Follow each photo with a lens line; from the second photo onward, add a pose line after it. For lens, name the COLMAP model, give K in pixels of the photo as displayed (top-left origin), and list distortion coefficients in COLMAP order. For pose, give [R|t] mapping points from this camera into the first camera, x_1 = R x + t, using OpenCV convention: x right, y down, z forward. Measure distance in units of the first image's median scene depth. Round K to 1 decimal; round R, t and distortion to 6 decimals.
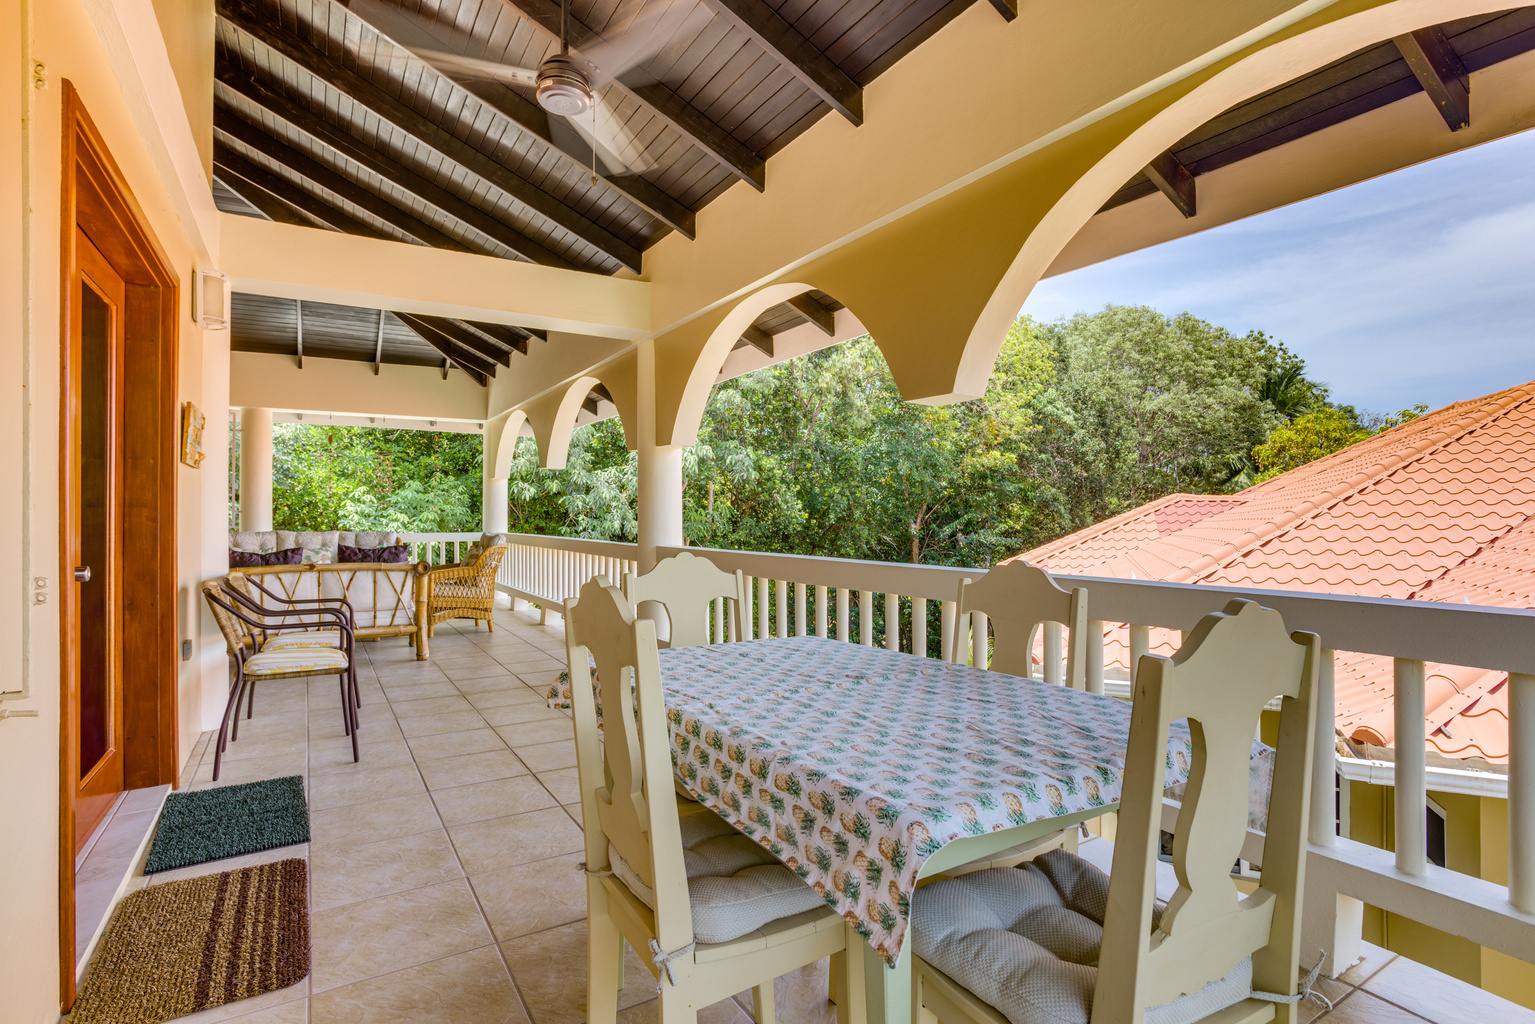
lens RADIAL K [[747.3, 0, 765.4], [0, 747.3, 507.6], [0, 0, 1]] dist [-0.019520, 0.010143]
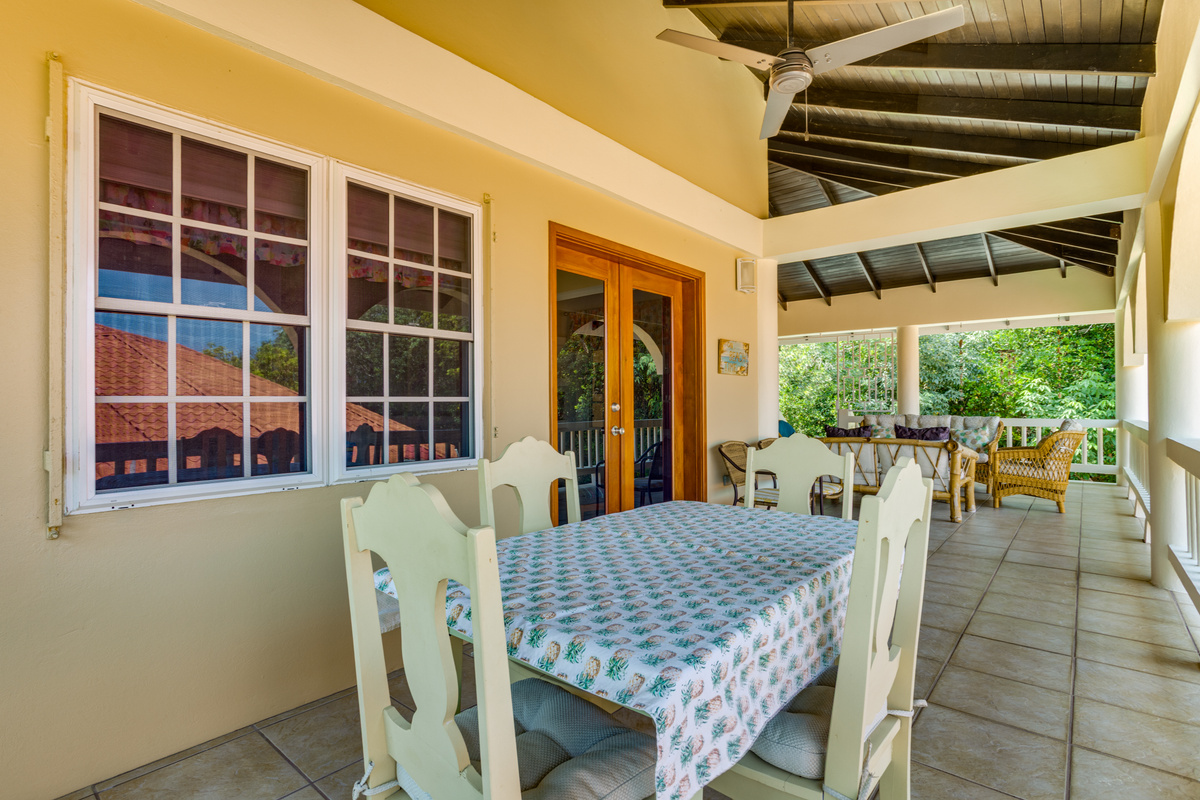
lens RADIAL K [[584.2, 0, 594.4], [0, 584.2, 398.0], [0, 0, 1]] dist [-0.019520, 0.010143]
pose [[0.347476, -0.009527, -0.937640, 0.177494], [0.010824, 0.999923, -0.006148, 0.001371], [0.937626, -0.008013, 0.347552, 0.095092]]
